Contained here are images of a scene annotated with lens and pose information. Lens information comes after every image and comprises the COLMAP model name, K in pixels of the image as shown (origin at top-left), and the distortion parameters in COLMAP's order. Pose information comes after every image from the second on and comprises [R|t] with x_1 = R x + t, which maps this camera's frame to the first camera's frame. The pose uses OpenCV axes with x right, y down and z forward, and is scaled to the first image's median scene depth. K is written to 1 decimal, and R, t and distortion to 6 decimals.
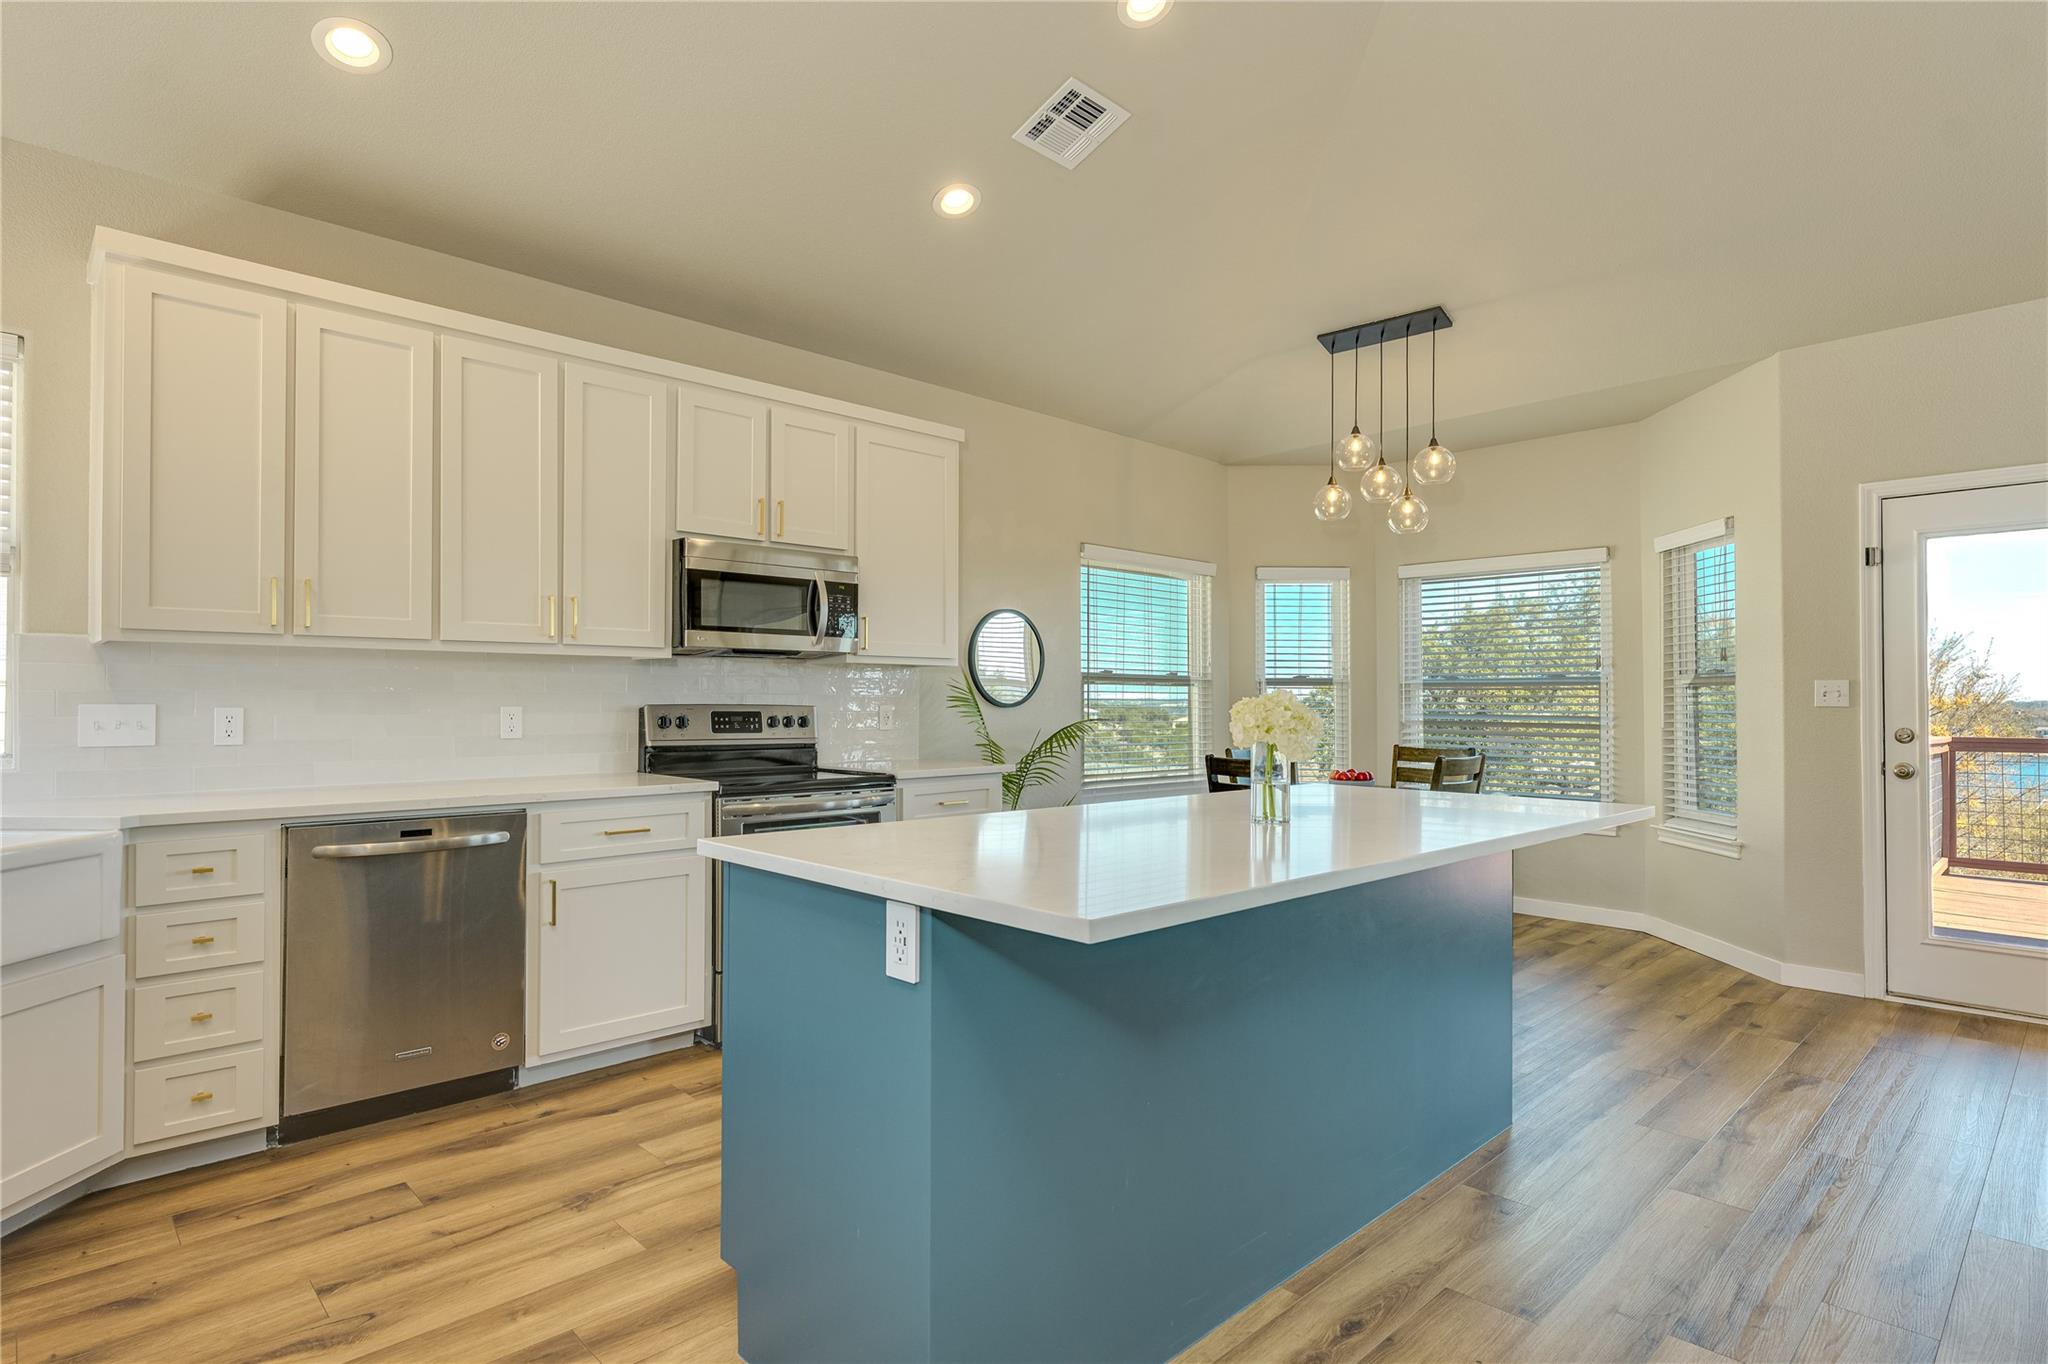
lens RADIAL K [[1052.5, 0, 1010.0], [0, 1052.5, 690.8], [0, 0, 1]] dist [-0.001128, -0.000170]
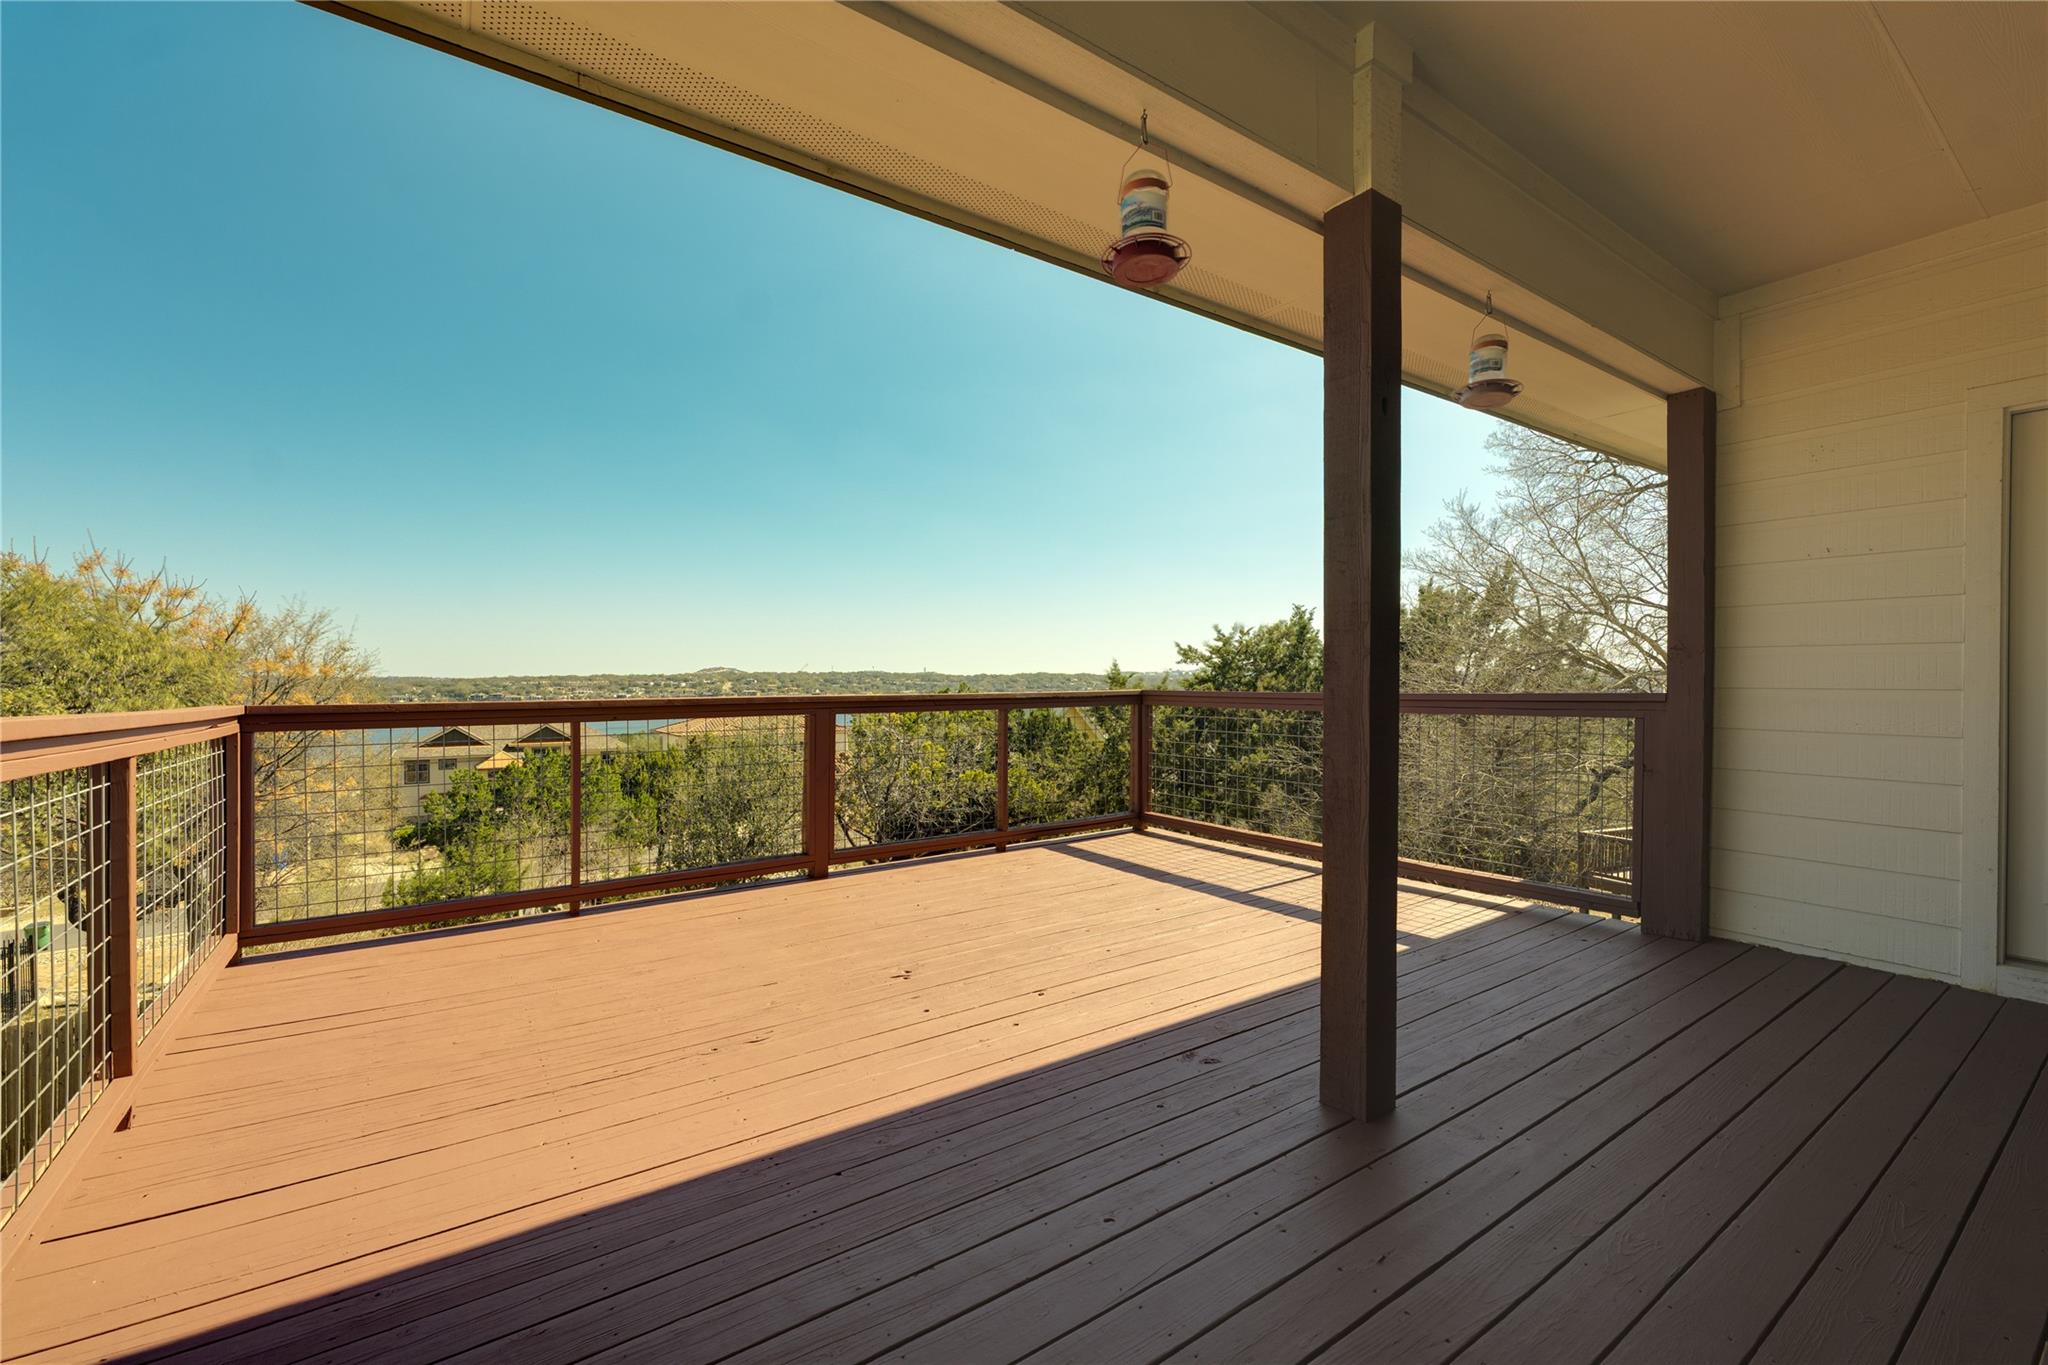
lens RADIAL K [[849.5, 0, 1008.1], [0, 849.5, 684.4], [0, 0, 1]] dist [0.004065, -0.000414]
pose [[0.170525, -0.006242, 0.985334, 0.913039], [-0.010778, 0.999908, 0.008199, 0.041358], [-0.985294, -0.012018, 0.170442, 0.926860]]
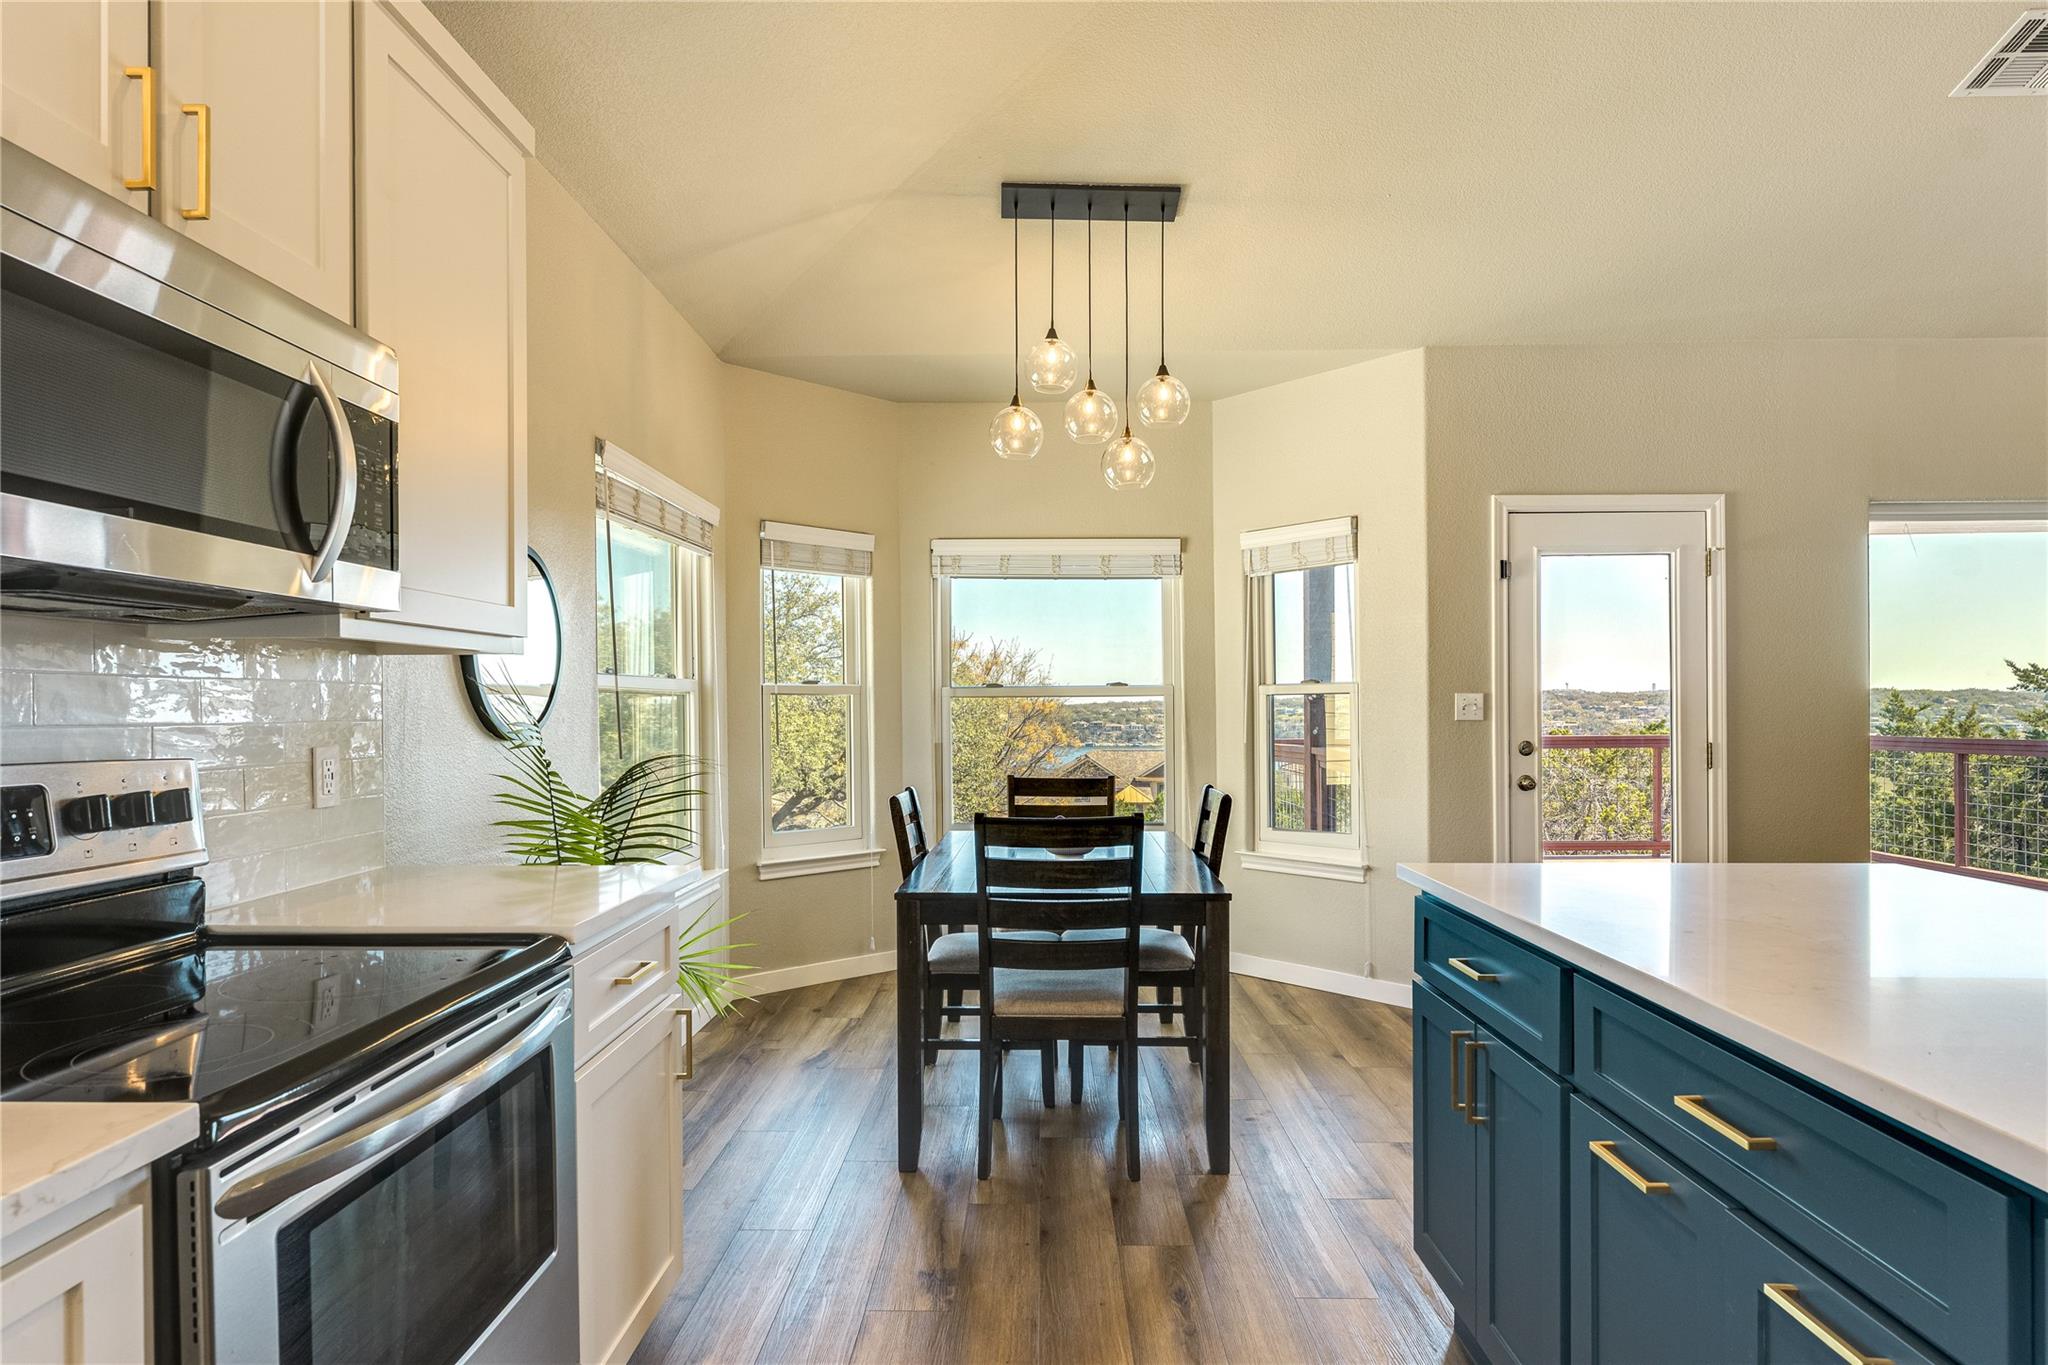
lens RADIAL K [[1140.0, 0, 1015.0], [0, 1140.0, 716.8], [0, 0, 1]] dist [0.003926, 0.002445]
pose [[0.702988, -0.011733, 0.711105, -0.243304], [-0.001987, 0.999828, 0.018461, -0.006012], [-0.711199, -0.014391, 0.702843, 0.495668]]
